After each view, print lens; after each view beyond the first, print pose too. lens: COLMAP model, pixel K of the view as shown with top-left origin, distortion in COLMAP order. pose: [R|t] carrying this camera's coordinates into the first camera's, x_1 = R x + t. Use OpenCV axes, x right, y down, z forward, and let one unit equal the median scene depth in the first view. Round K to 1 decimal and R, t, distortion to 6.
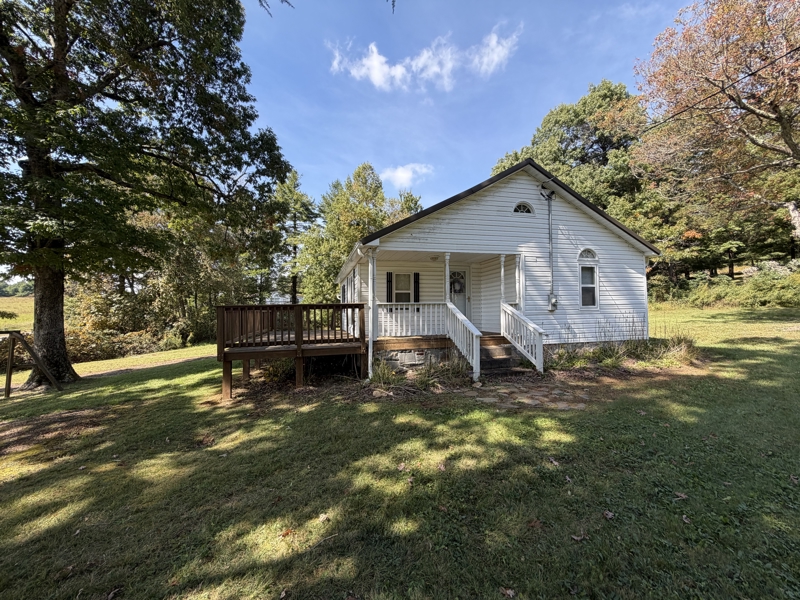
lens RADIAL K [[319.1, 0, 399.7], [0, 319.1, 298.7], [0, 0, 1]] dist [0.000383, -0.000401]
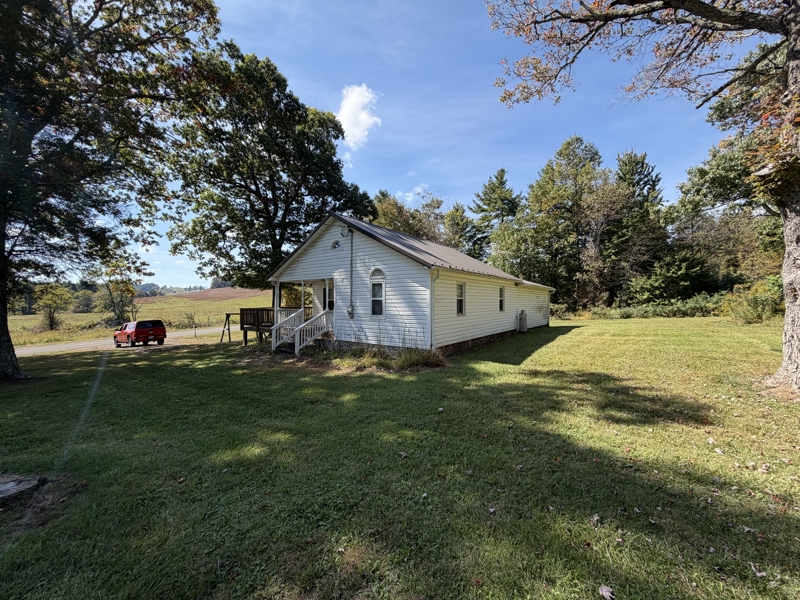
lens RADIAL K [[319.1, 0, 398.9], [0, 319.1, 301.4], [0, 0, 1]] dist [0.000383, -0.000401]
pose [[0.656278, 0.012008, -0.754423, 1.577190], [0.024526, 0.999005, 0.037236, -0.073817], [0.754120, -0.042940, 0.655331, 0.255193]]
